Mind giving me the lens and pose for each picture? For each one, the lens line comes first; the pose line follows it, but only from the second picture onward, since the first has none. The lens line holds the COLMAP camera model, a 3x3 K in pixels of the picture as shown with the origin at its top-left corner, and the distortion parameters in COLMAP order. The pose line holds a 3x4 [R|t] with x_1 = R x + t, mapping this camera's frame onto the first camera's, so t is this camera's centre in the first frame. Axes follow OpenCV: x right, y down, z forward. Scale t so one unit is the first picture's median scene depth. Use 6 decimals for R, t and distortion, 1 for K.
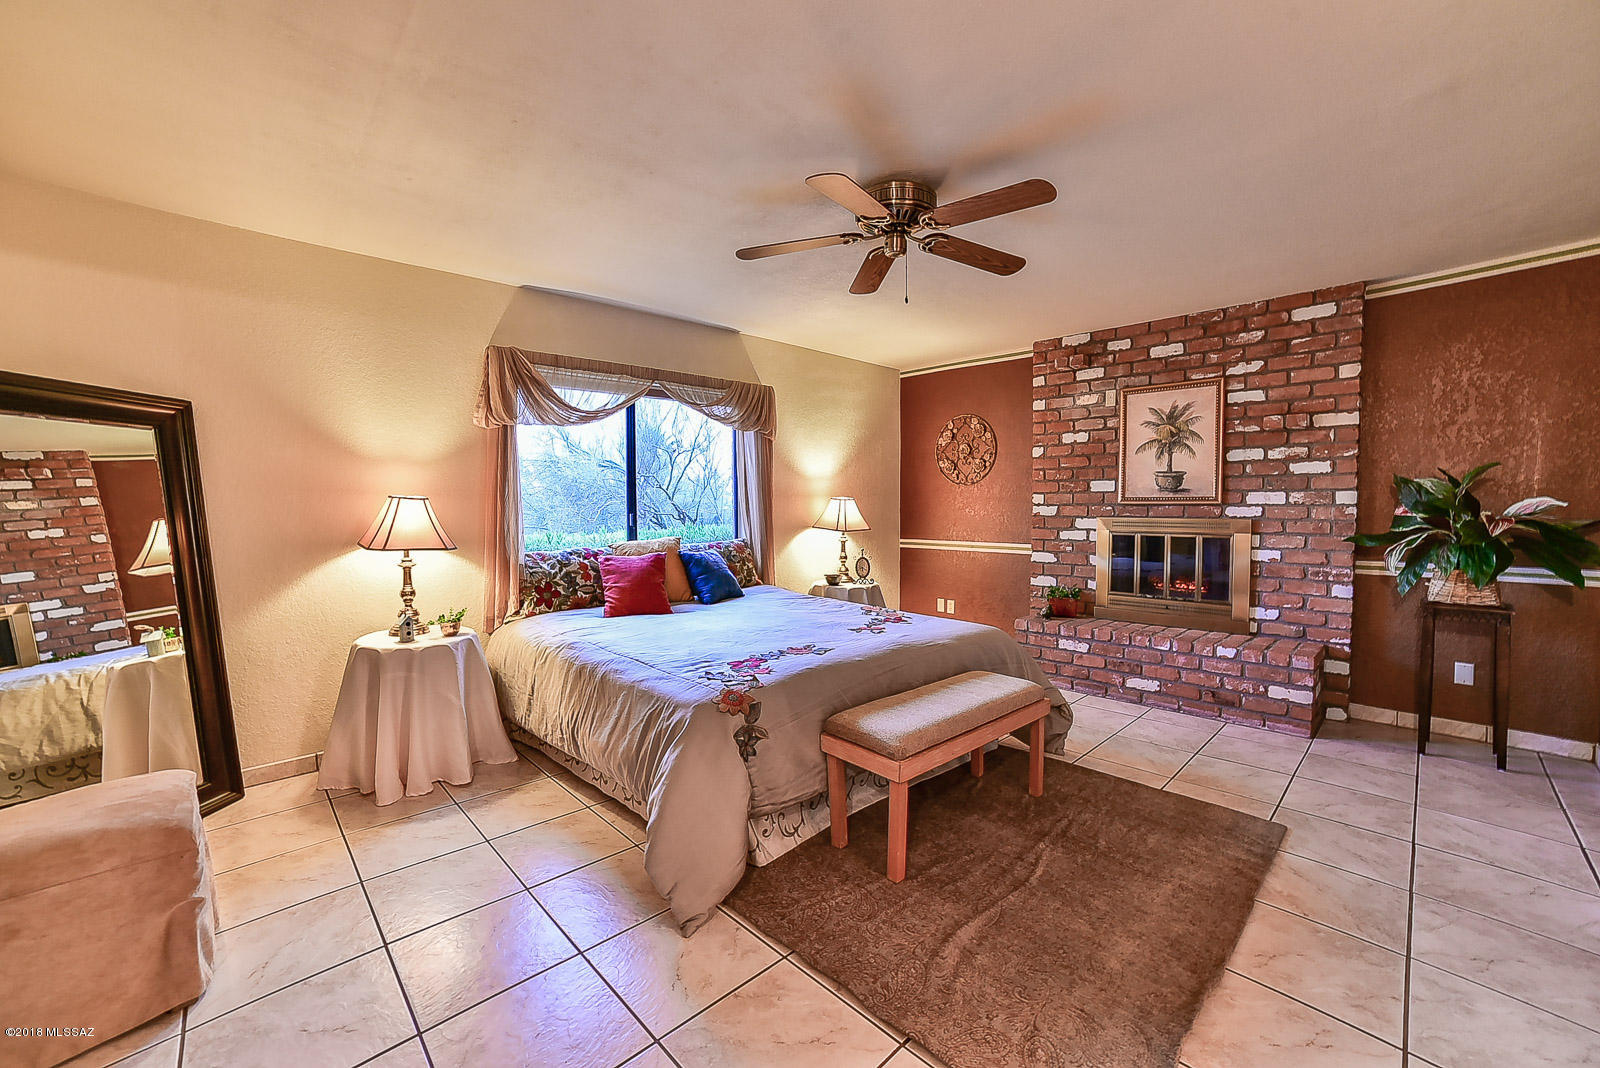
lens RADIAL K [[638.0, 0, 800.1], [0, 638.0, 540.0], [0, 0, 1]] dist [-0.092225, 0.039776]
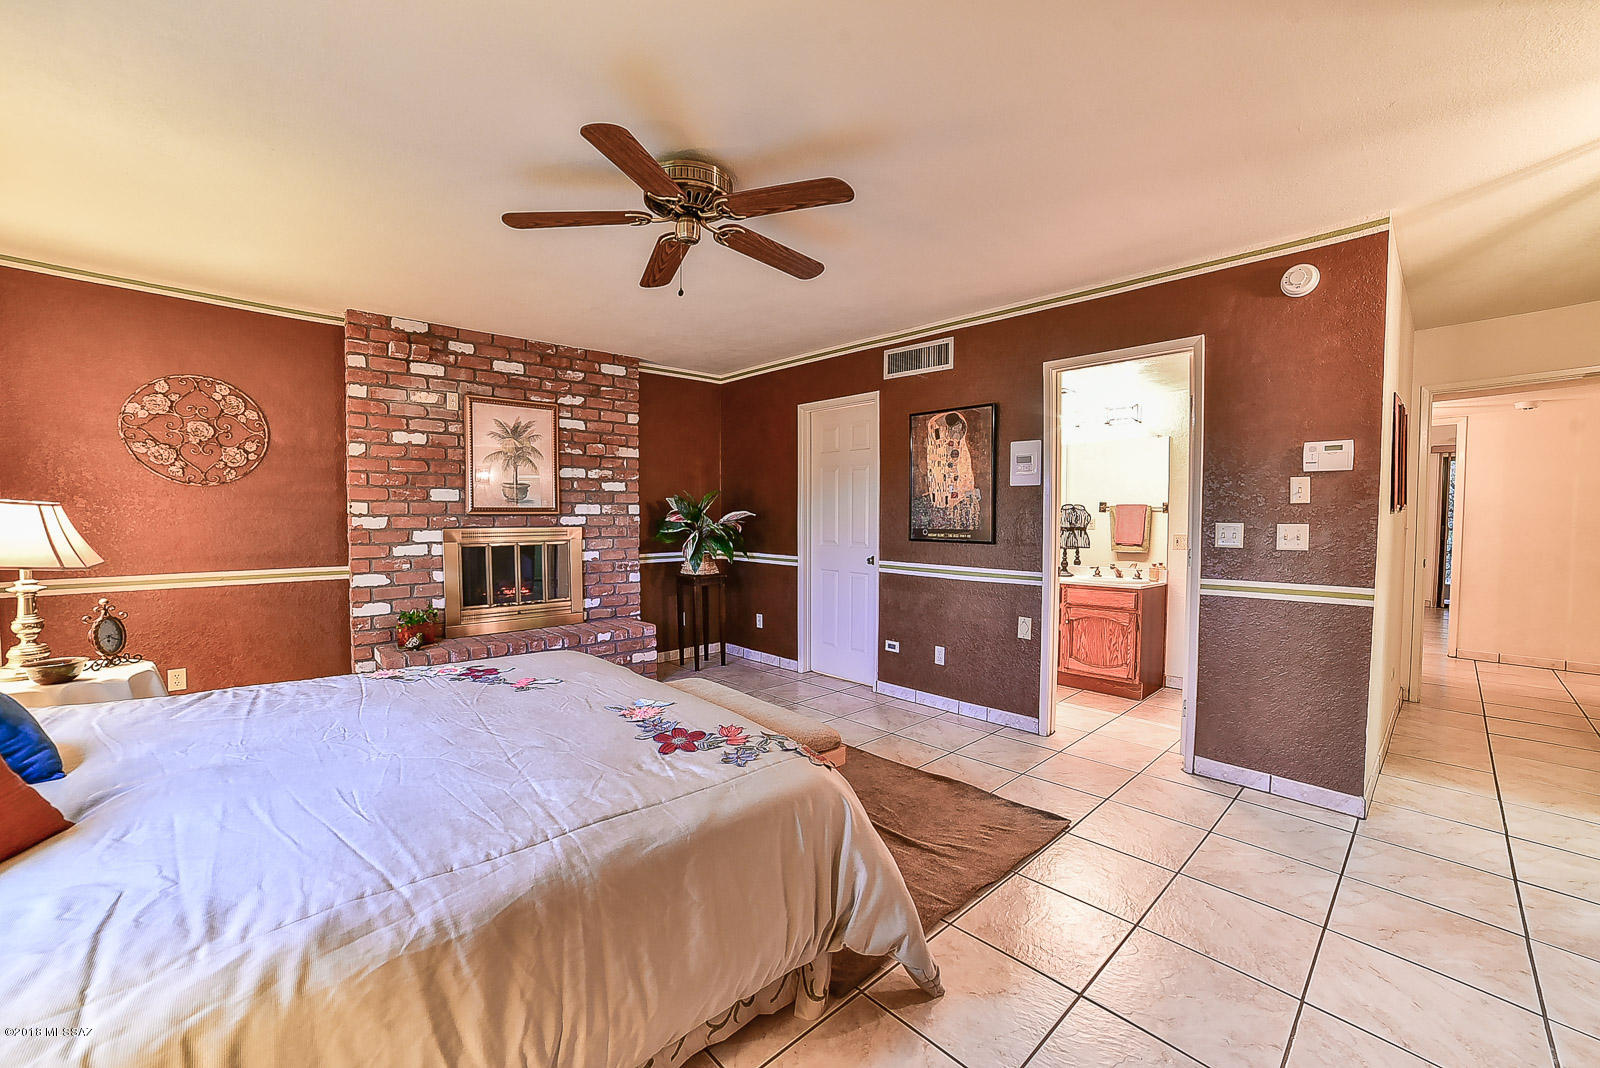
lens RADIAL K [[638.0, 0, 800.1], [0, 638.0, 540.0], [0, 0, 1]] dist [-0.092225, 0.039776]
pose [[0.012994, -0.036346, 0.999255, -0.455072], [0.053461, 0.997935, 0.035602, -0.026379], [-0.998485, 0.052959, 0.014910, 0.499626]]
